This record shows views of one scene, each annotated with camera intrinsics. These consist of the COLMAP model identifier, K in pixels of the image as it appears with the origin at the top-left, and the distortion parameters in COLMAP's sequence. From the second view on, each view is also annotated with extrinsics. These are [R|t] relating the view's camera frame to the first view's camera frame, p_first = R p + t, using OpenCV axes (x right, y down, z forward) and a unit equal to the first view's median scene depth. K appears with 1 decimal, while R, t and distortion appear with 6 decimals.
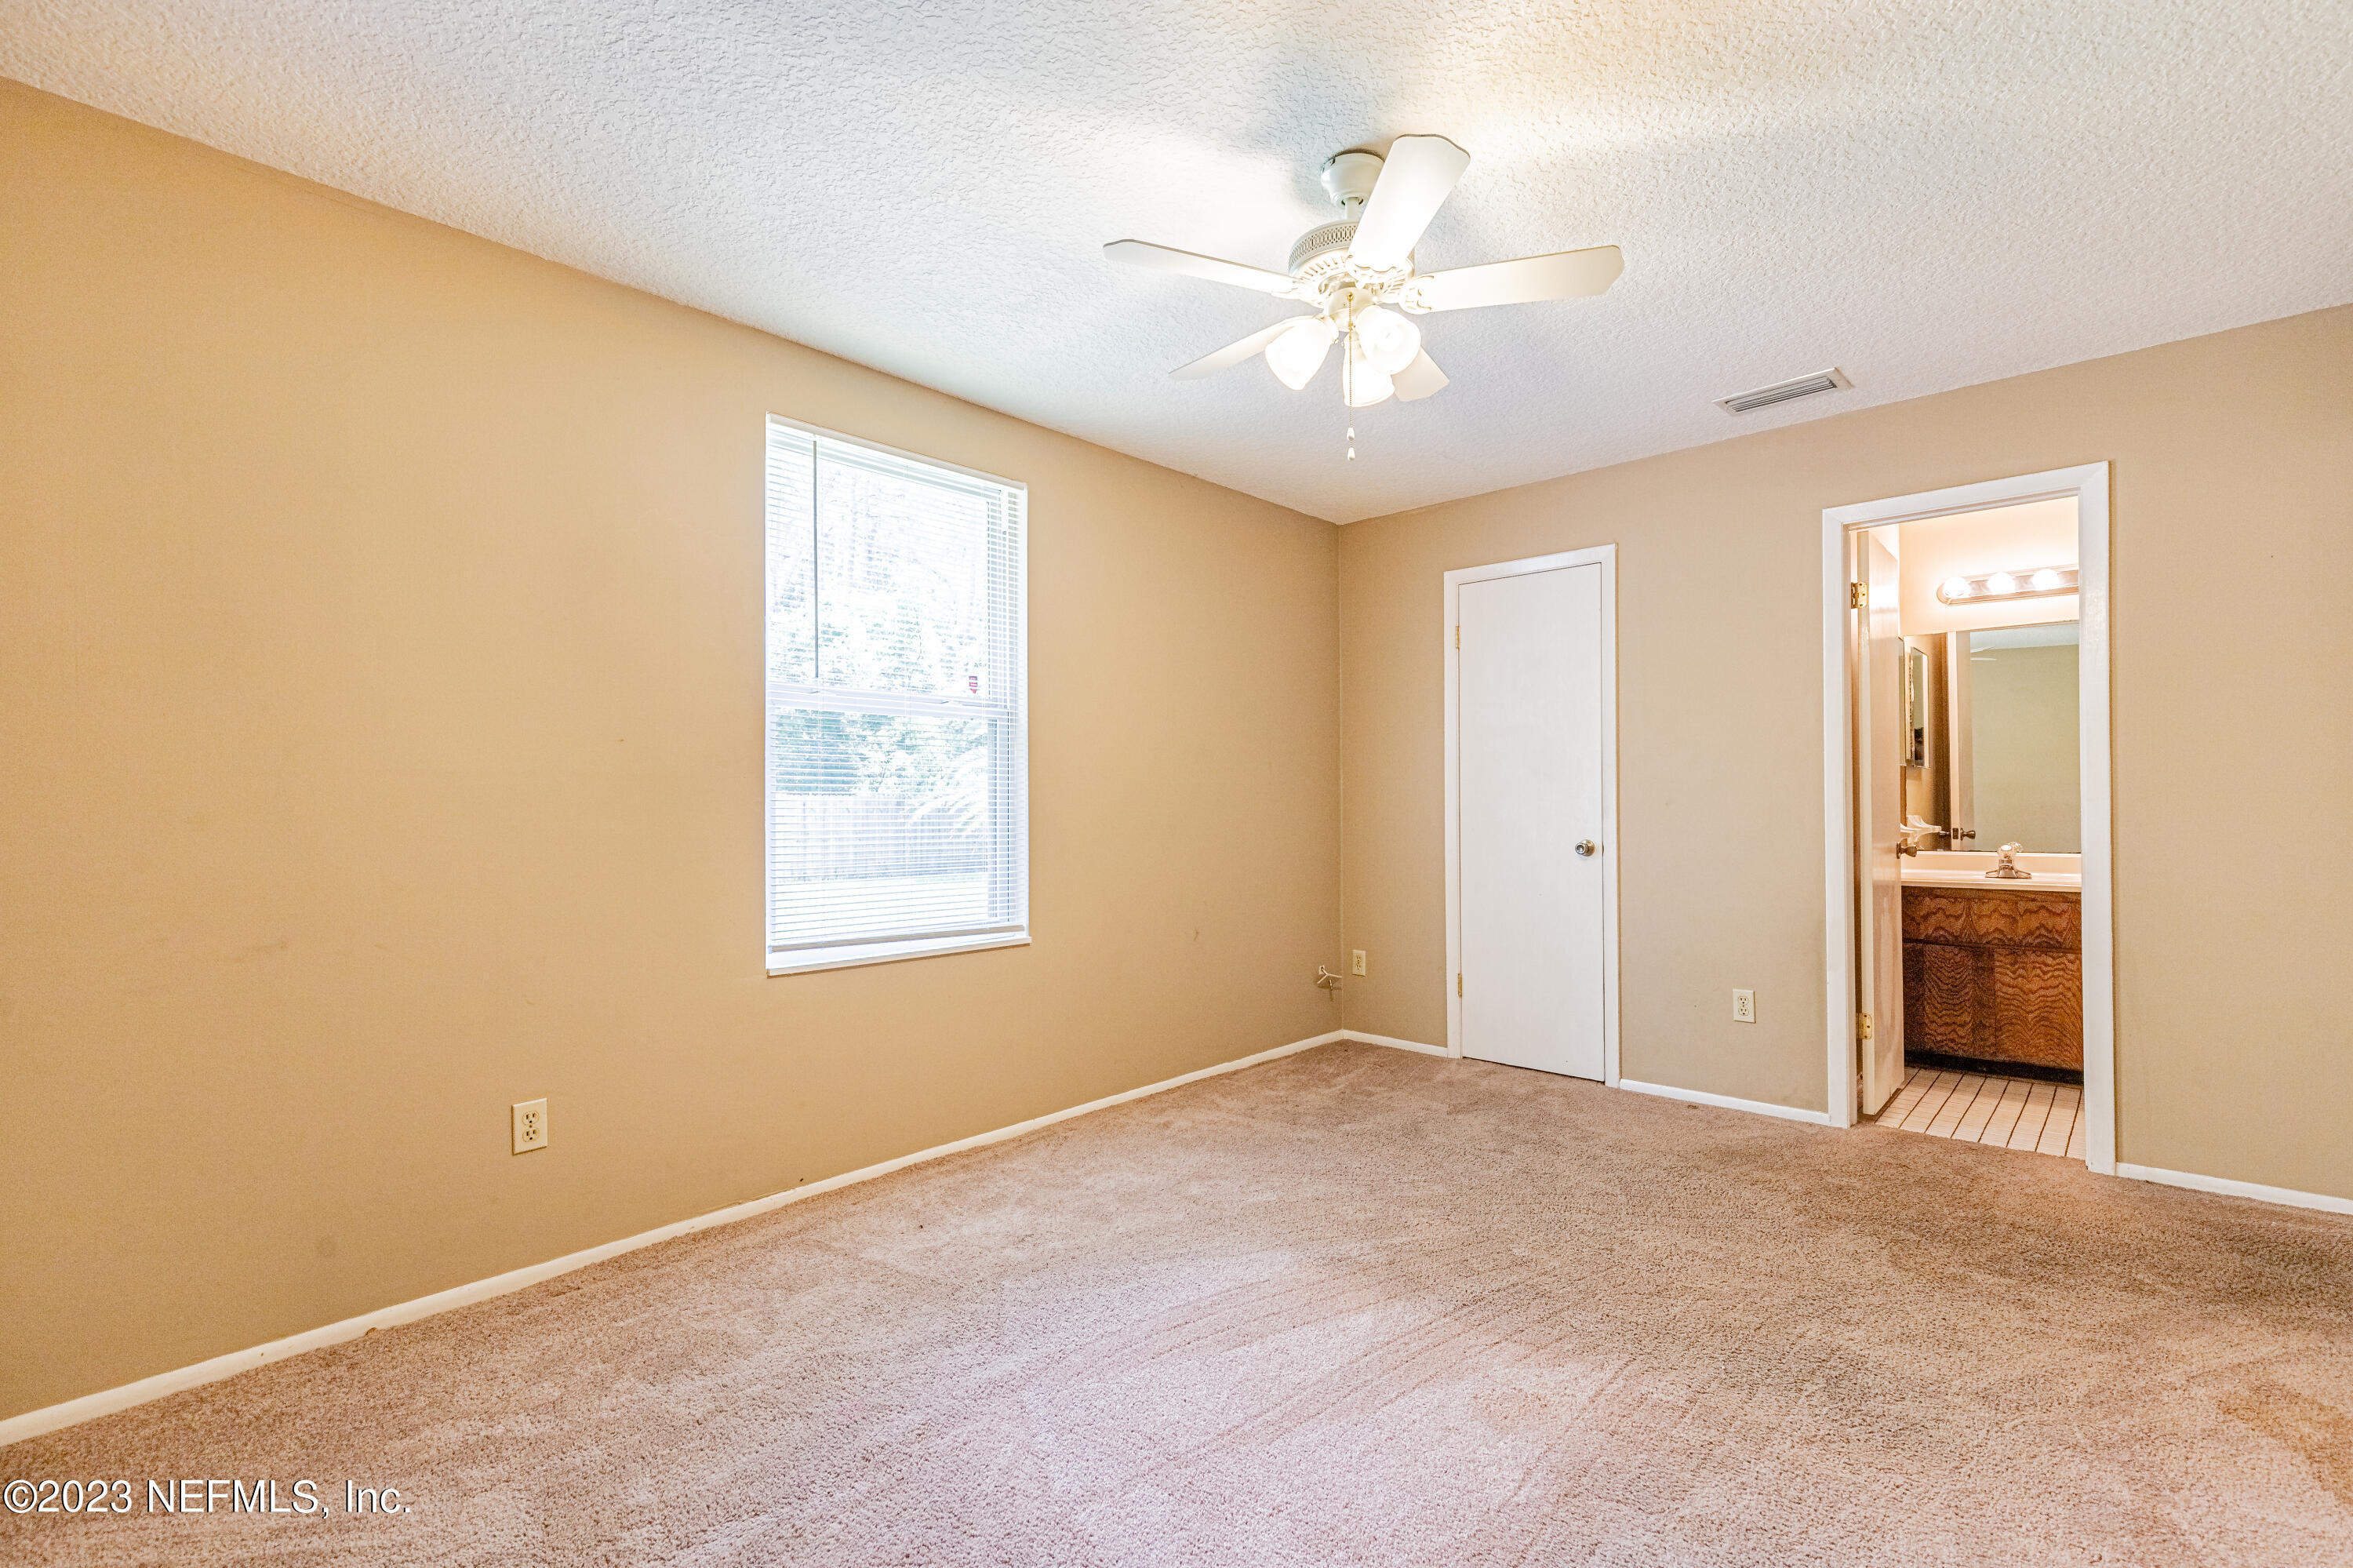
lens RADIAL K [[1061.1, 0, 1183.6], [0, 1061.1, 797.3], [0, 0, 1]] dist [0.011628, 0.000375]
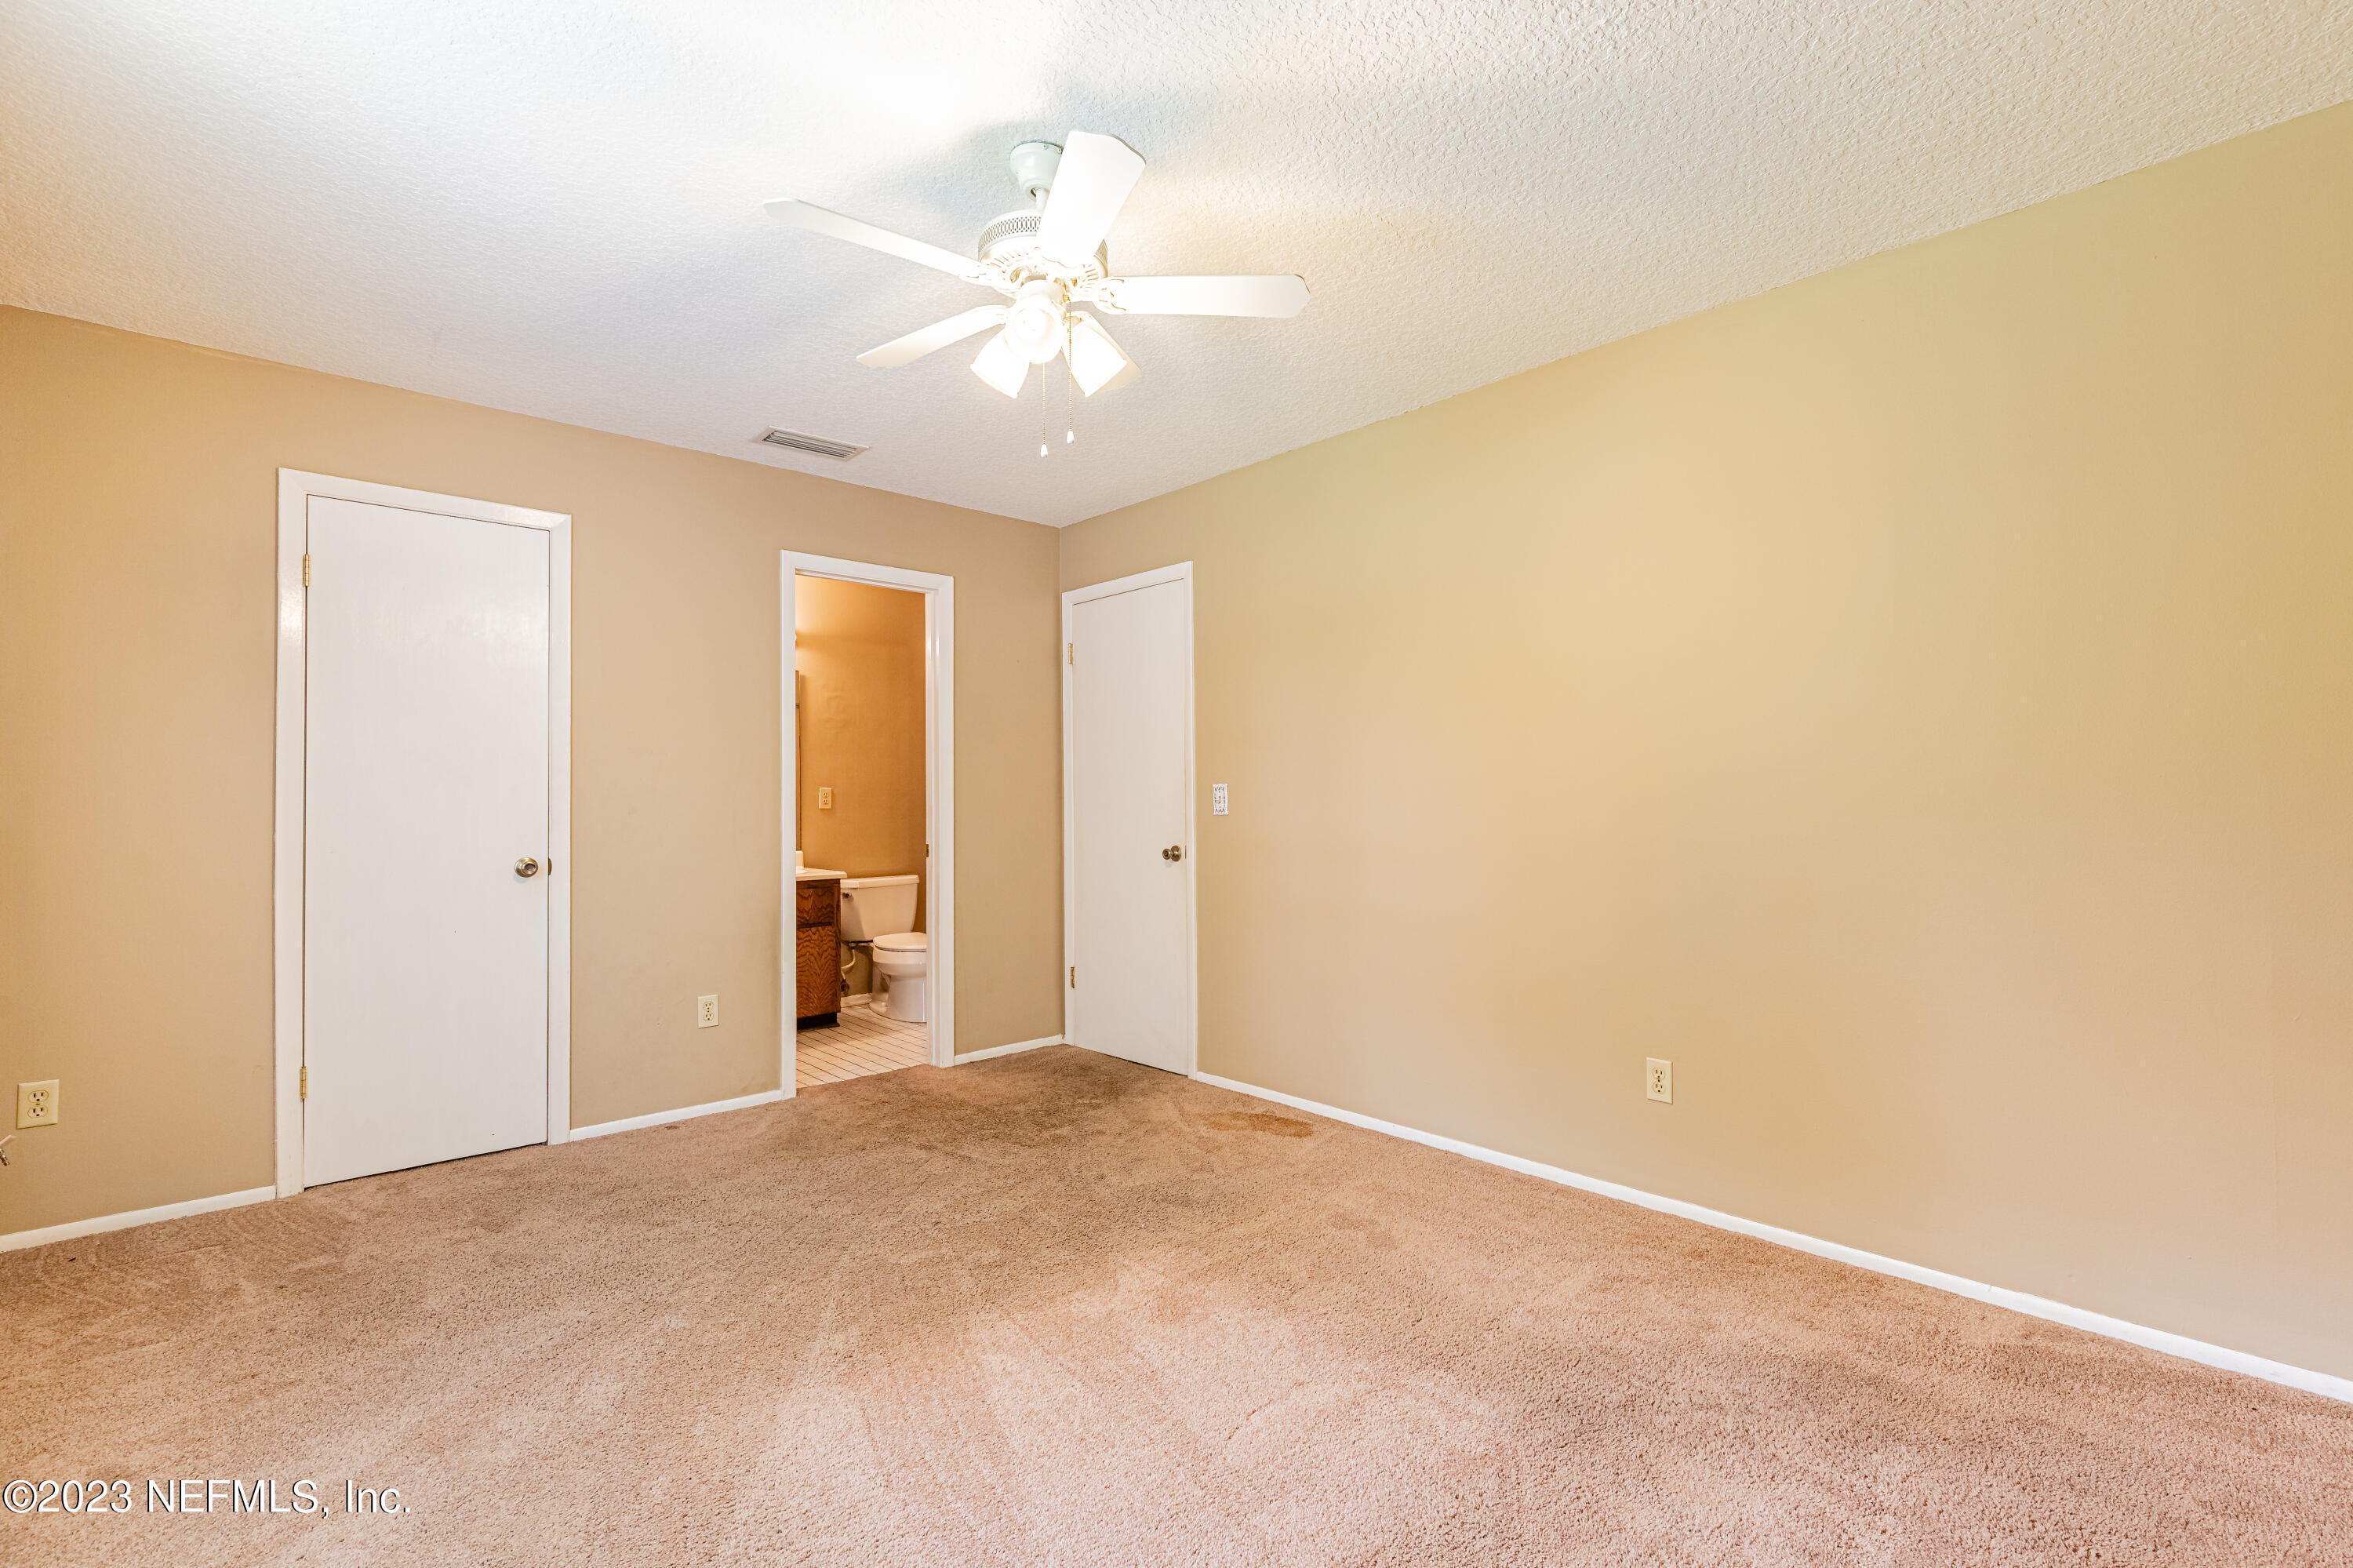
lens RADIAL K [[1061.1, 0, 1225.6], [0, 1061.1, 790.1], [0, 0, 1]] dist [0.011628, 0.000375]
pose [[0.069420, 0.017296, 0.997438, -0.527057], [0.000627, 0.999849, -0.017381, 0.003059], [-0.997587, 0.001832, 0.069399, 0.501390]]
